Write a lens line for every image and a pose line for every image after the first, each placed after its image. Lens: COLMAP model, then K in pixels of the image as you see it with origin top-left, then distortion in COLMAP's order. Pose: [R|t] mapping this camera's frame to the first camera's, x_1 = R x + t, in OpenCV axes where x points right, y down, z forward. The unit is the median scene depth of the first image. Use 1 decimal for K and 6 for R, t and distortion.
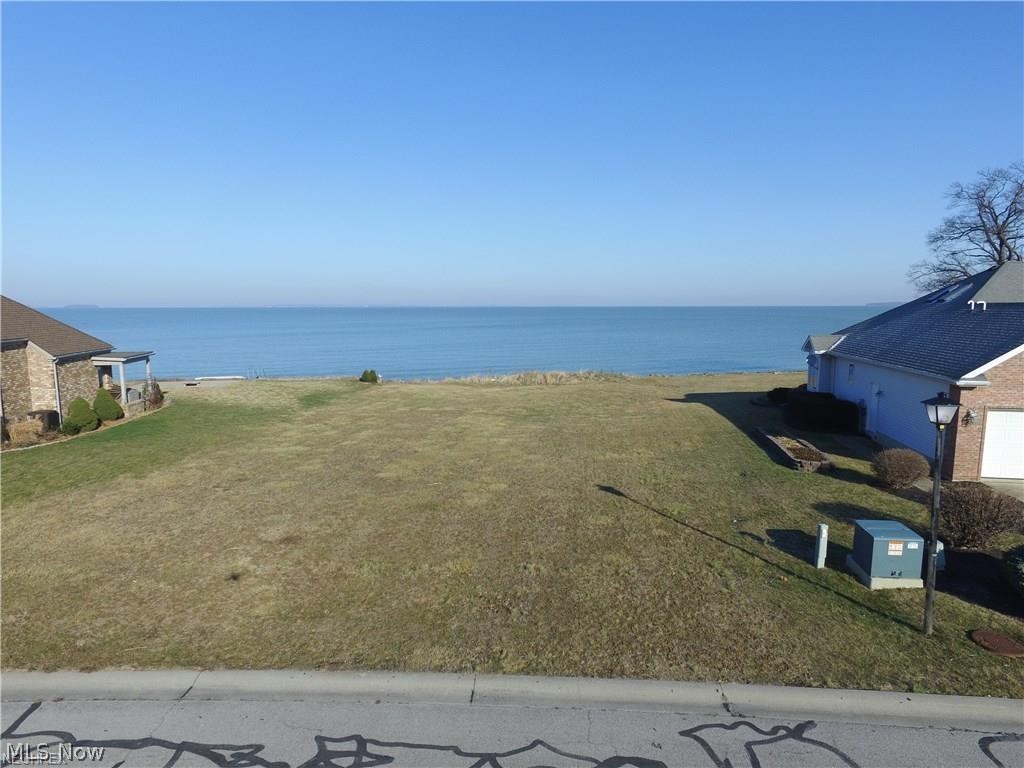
lens RADIAL K [[595.2, 0, 513.6], [0, 595.2, 382.5], [0, 0, 1]] dist [-0.010097, 0.013467]
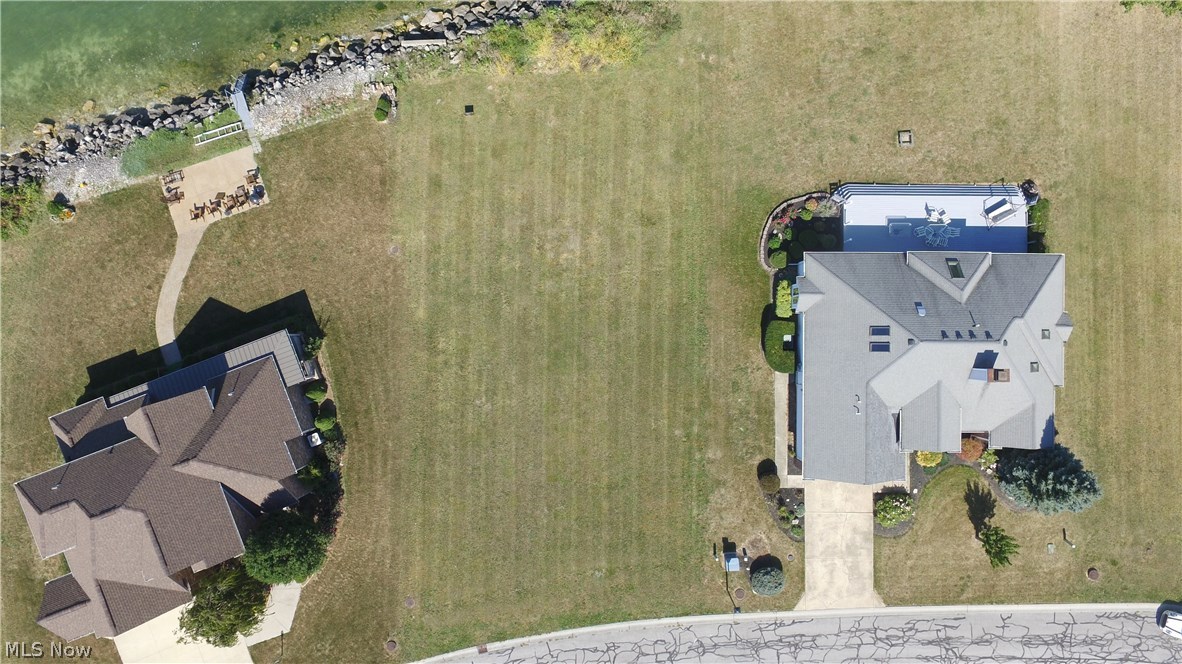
lens RADIAL K [[684.7, 0, 593.4], [0, 684.7, 334.0], [0, 0, 1]] dist [-0.007623, 0.009832]
pose [[0.984081, -0.177654, -0.004797, 0.049956], [0.025684, 0.115463, 0.992980, -2.753131], [-0.175853, -0.977296, 0.118188, 1.386504]]
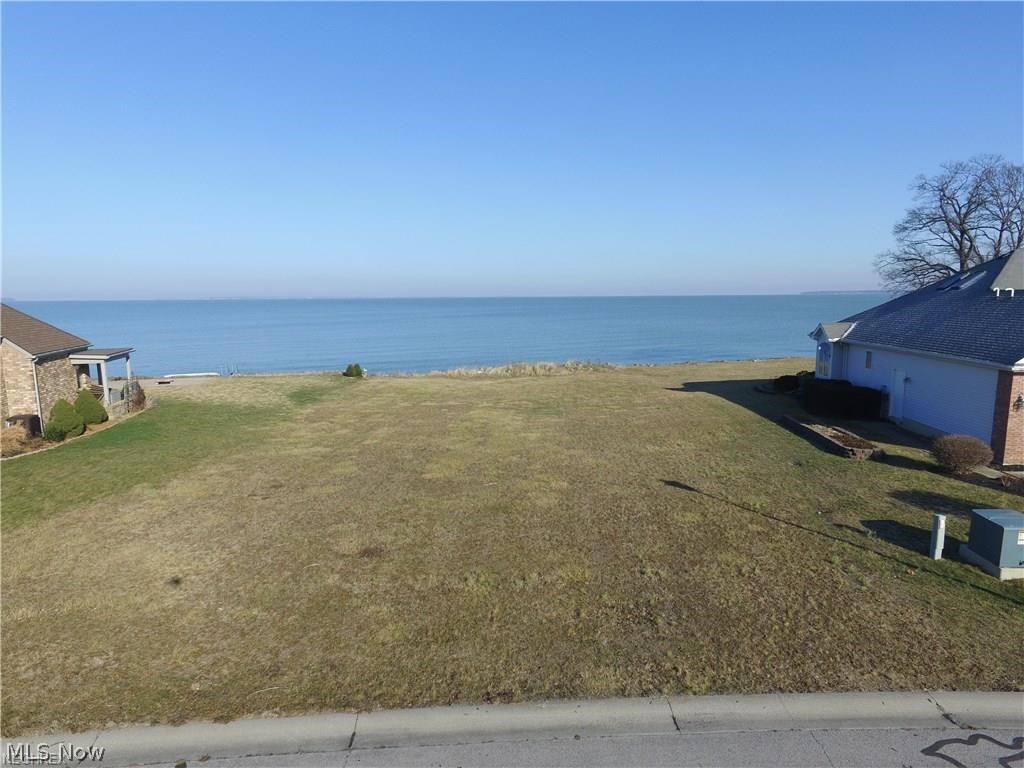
lens RADIAL K [[595.2, 0, 514.0], [0, 595.2, 383.8], [0, 0, 1]] dist [-0.010097, 0.013467]
pose [[0.996140, -0.018681, 0.085766, -0.189193], [0.017162, 0.999683, 0.018419, -0.006591], [-0.086083, -0.016876, 0.996145, 0.059850]]
